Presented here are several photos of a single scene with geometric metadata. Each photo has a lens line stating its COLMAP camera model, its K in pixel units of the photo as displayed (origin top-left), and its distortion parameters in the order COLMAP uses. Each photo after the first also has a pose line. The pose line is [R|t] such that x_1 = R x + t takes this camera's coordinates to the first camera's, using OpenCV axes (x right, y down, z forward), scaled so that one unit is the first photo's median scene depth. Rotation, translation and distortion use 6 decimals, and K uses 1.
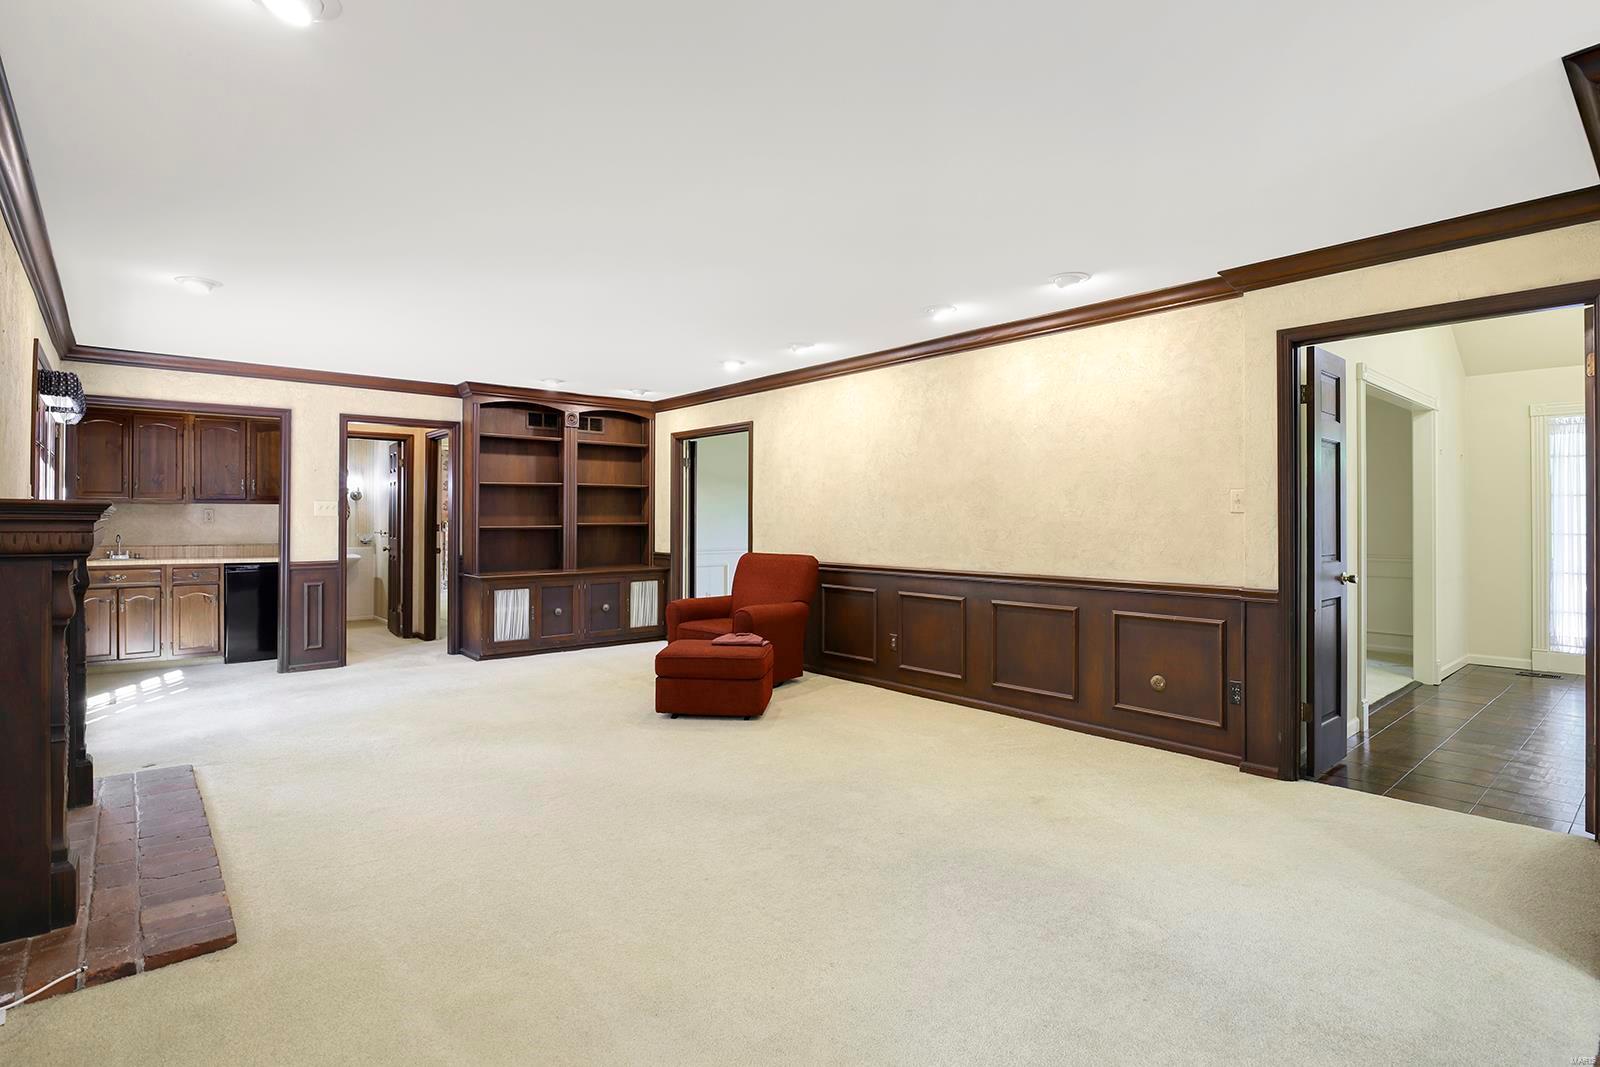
lens RADIAL K [[790.9, 0, 807.3], [0, 790.9, 510.2], [0, 0, 1]] dist [0.006516, -0.003115]
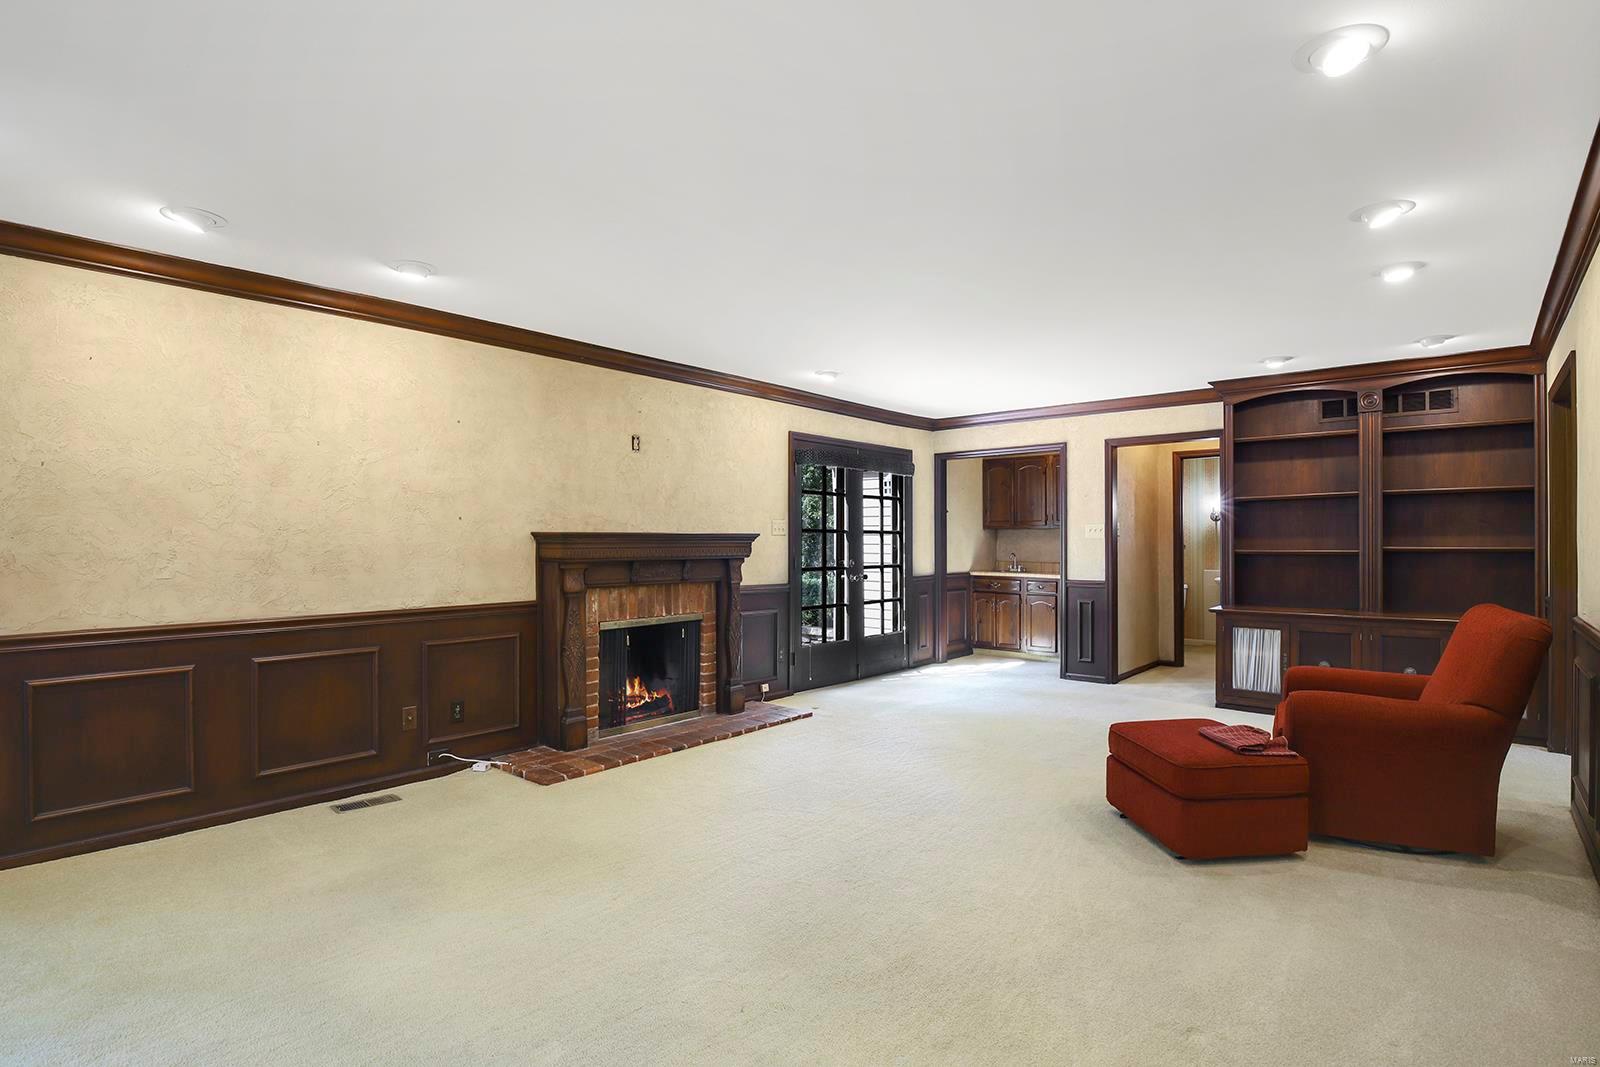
lens RADIAL K [[790.9, 0, 808.7], [0, 790.9, 538.8], [0, 0, 1]] dist [0.006516, -0.003115]
pose [[0.155432, -0.002139, -0.987844, 0.329251], [0.011807, 0.999930, -0.000308, 0.003224], [0.987776, -0.011615, 0.155446, 0.398323]]
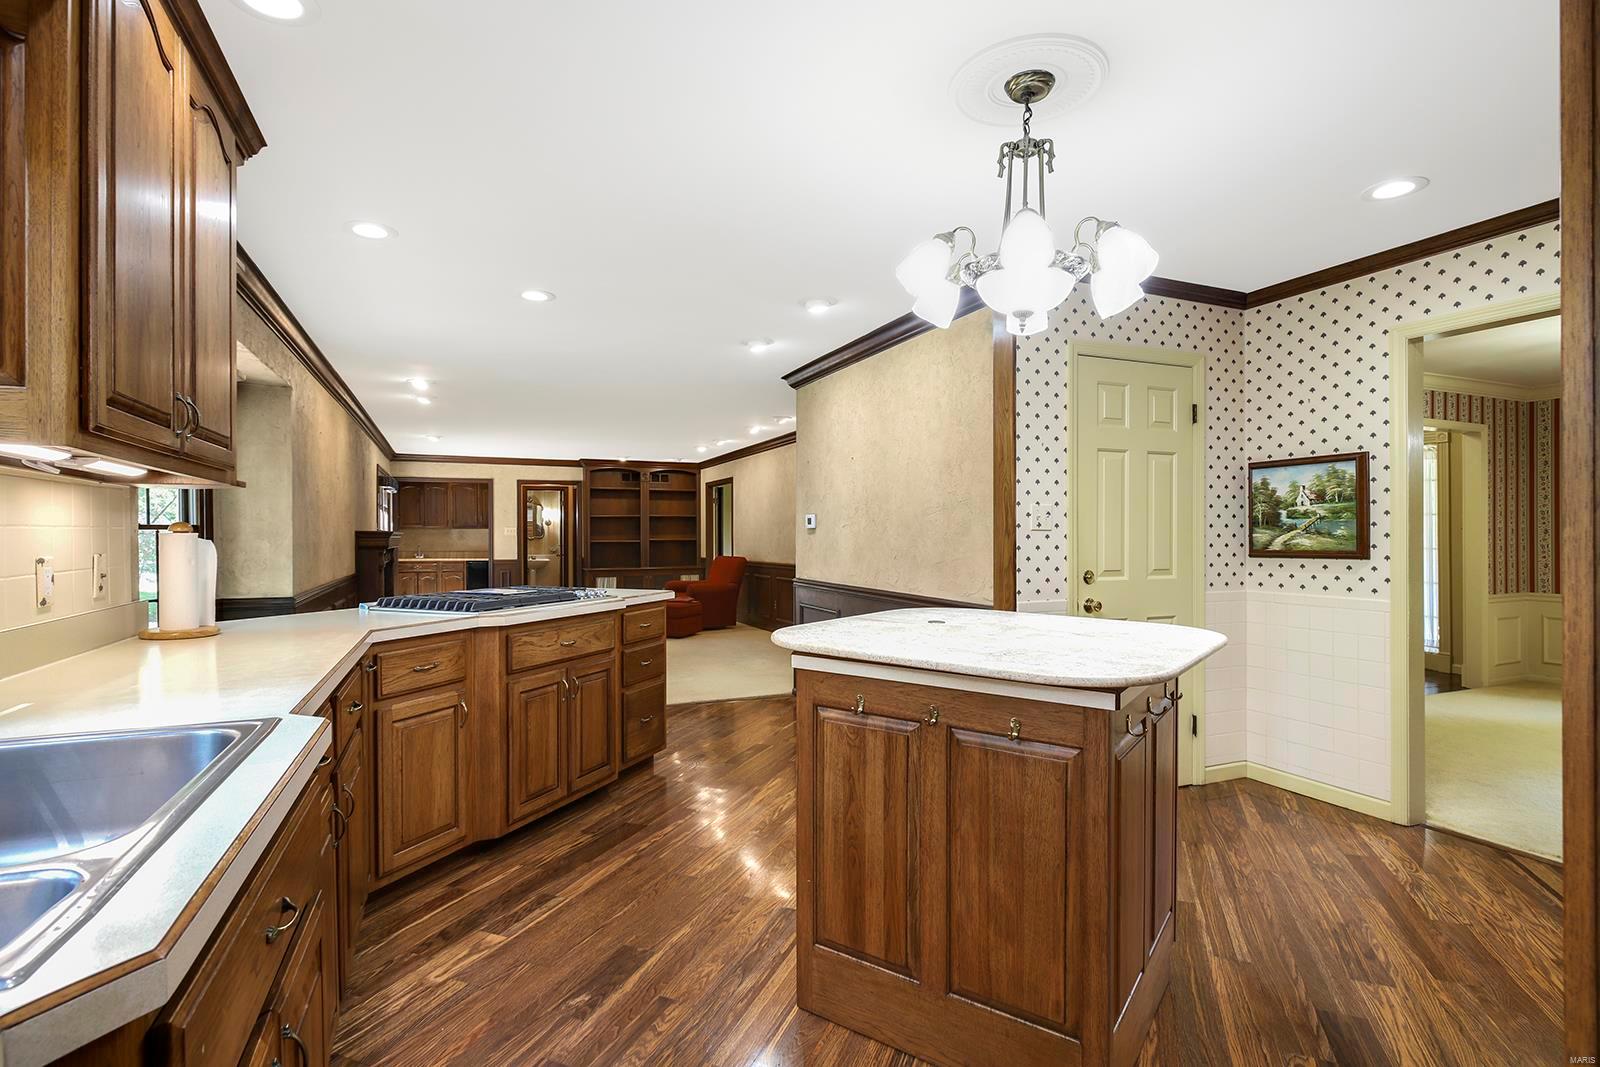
lens RADIAL K [[790.9, 0, 807.9], [0, 790.9, 531.7], [0, 0, 1]] dist [0.006516, -0.003115]
pose [[0.956812, -0.004335, -0.290674, 0.513607], [0.005791, 0.999975, 0.004151, -0.004379], [0.290648, -0.005655, 0.956813, -0.489148]]
